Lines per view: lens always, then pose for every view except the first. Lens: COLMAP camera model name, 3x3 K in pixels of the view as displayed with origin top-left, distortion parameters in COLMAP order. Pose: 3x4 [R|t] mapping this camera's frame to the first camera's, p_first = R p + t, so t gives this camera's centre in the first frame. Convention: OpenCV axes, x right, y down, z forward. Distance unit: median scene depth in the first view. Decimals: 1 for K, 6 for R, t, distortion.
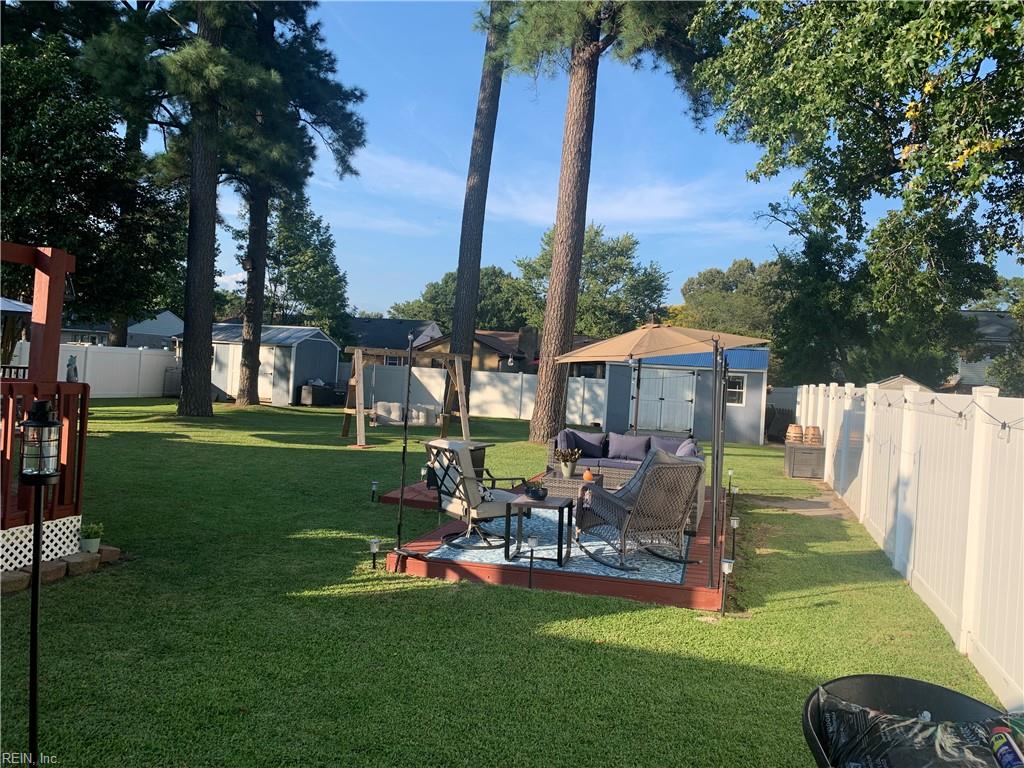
lens RADIAL K [[805.1, 0, 512.0], [0, 805.1, 384.0], [0, 0, 1]] dist [0.007509, 0.004253]
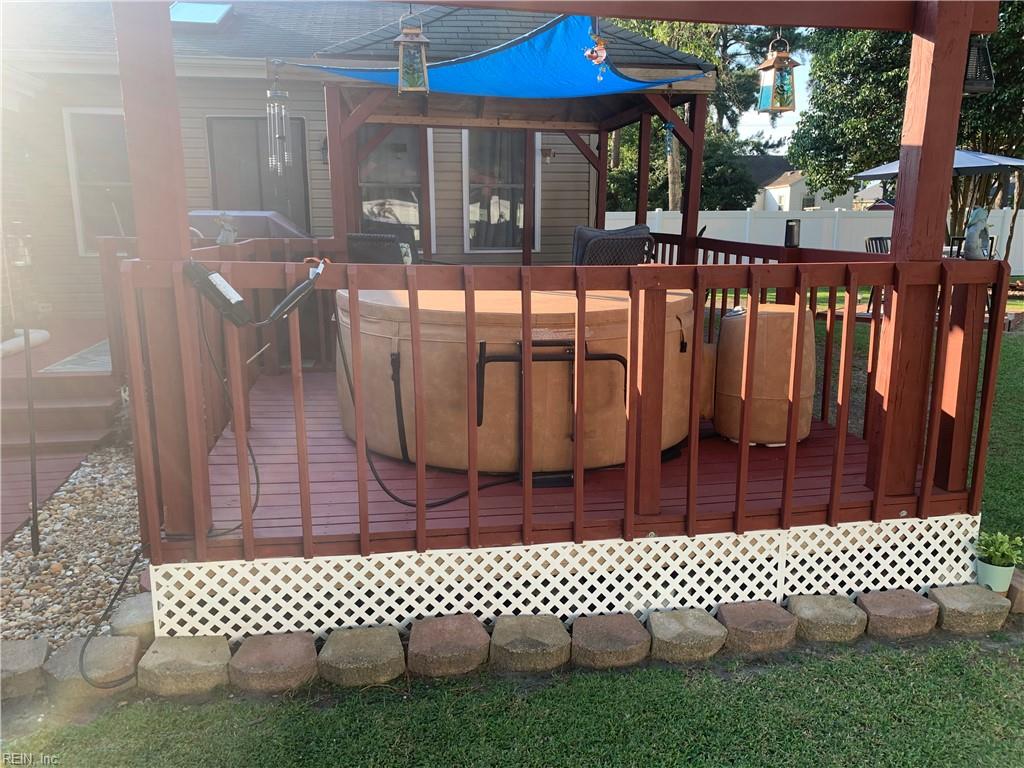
lens RADIAL K [[805.1, 0, 512.0], [0, 805.1, 384.0], [0, 0, 1]] dist [0.007509, 0.004253]
pose [[0.442668, 0.121499, -0.888416, -0.214351], [0.029037, 0.988316, 0.149629, -0.008581], [0.896215, -0.092033, 0.433968, 0.512130]]
